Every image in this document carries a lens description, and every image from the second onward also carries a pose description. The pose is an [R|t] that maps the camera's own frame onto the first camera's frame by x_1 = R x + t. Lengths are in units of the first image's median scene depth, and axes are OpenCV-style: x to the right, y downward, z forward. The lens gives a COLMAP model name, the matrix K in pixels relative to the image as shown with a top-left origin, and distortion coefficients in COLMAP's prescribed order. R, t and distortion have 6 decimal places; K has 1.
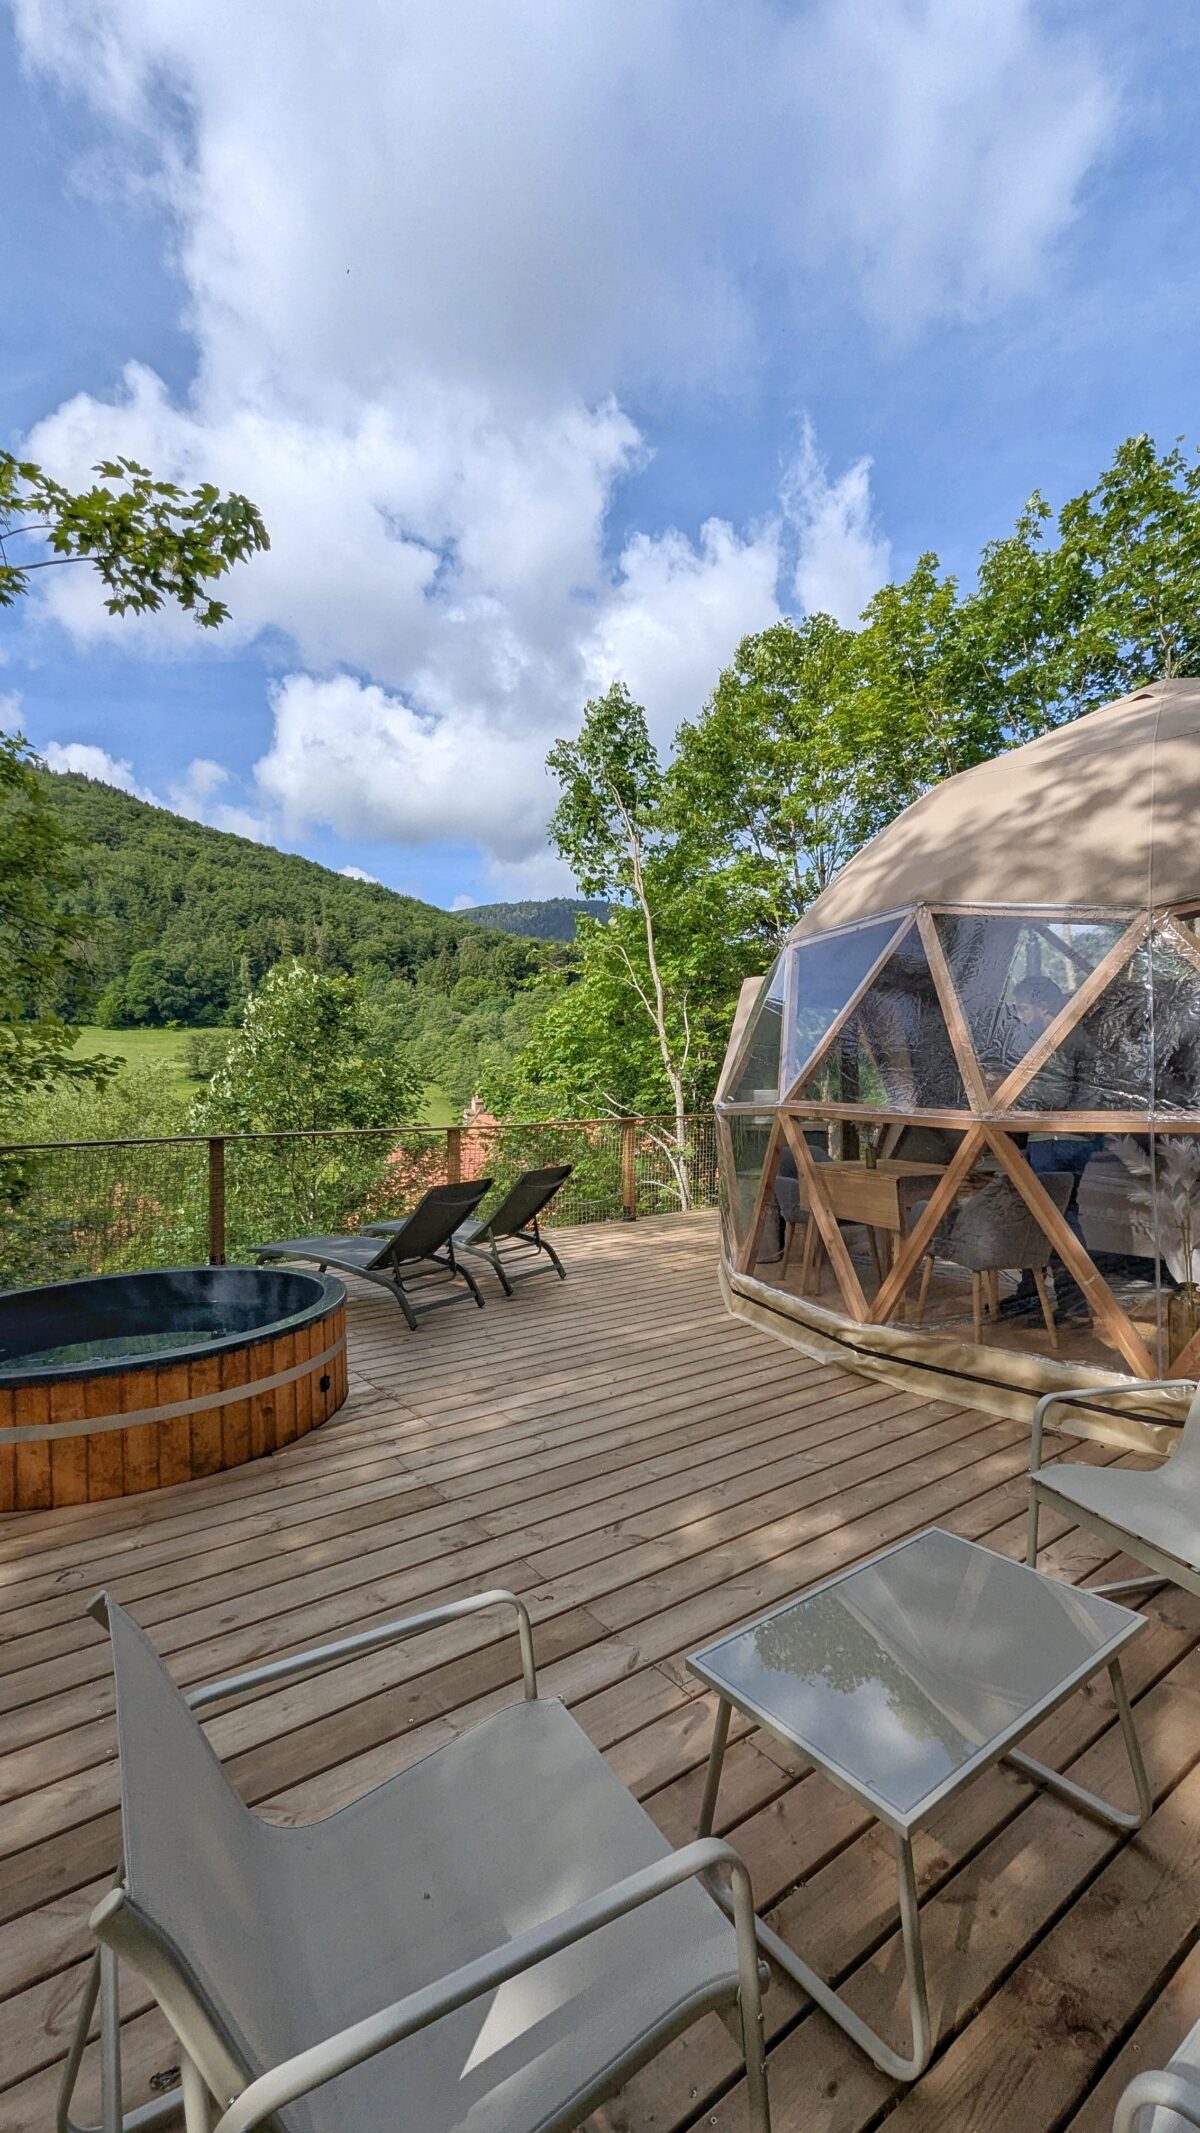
lens RADIAL K [[872.4, 0, 600.0], [0, 872.4, 1066.5], [0, 0, 1]] dist [0.002531, 0.000322]
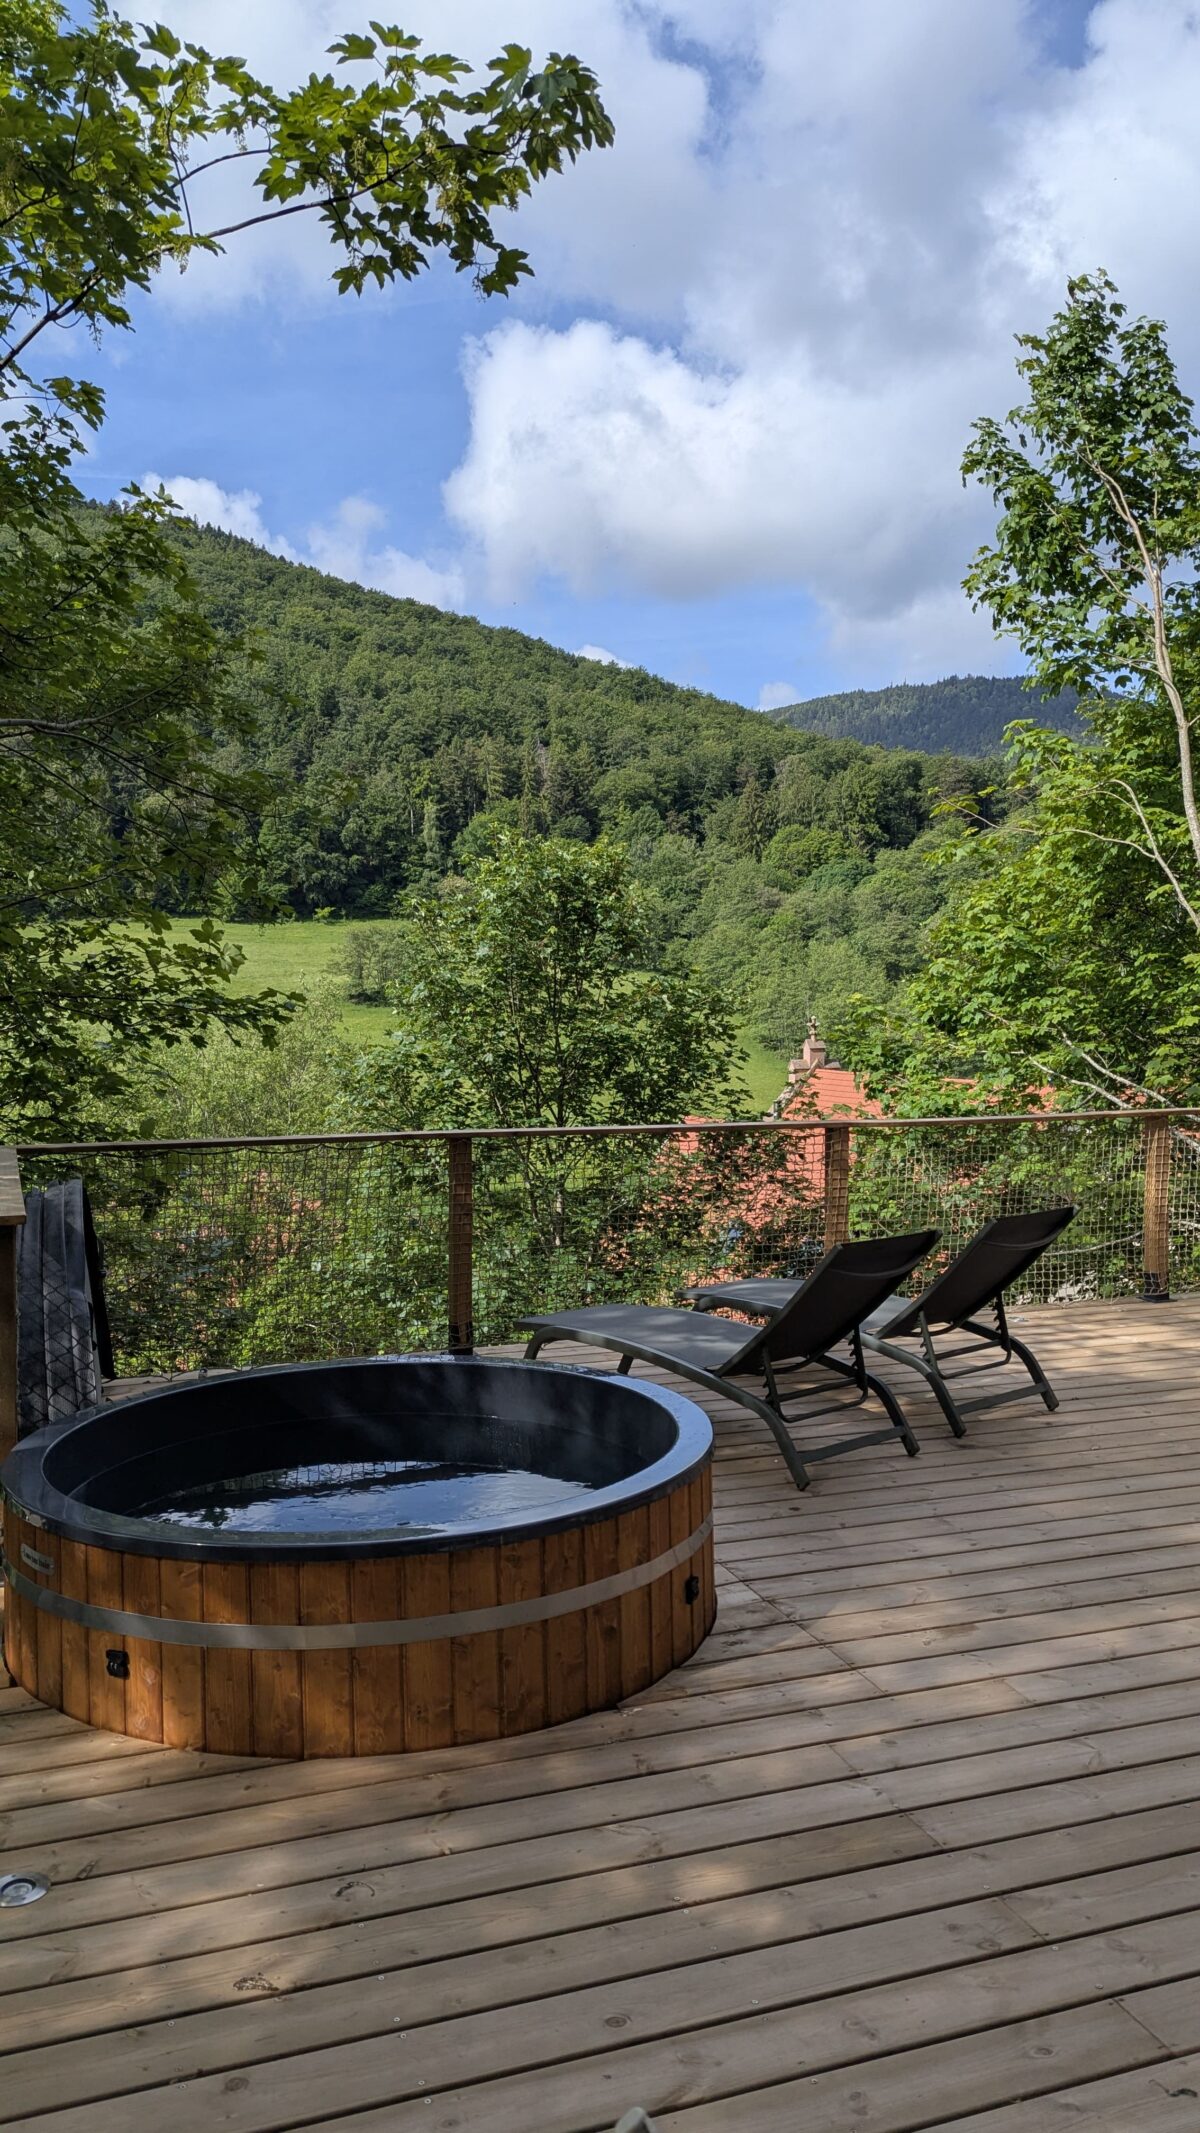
lens RADIAL K [[1507.2, 0, 598.6], [0, 1507.2, 1055.8], [0, 0, 1]] dist [0.073089, -0.074295]
pose [[0.962233, 0.014578, -0.271838, -0.093314], [-0.001163, 0.998776, 0.049446, -0.044141], [0.272226, -0.047263, 0.961072, 0.011945]]
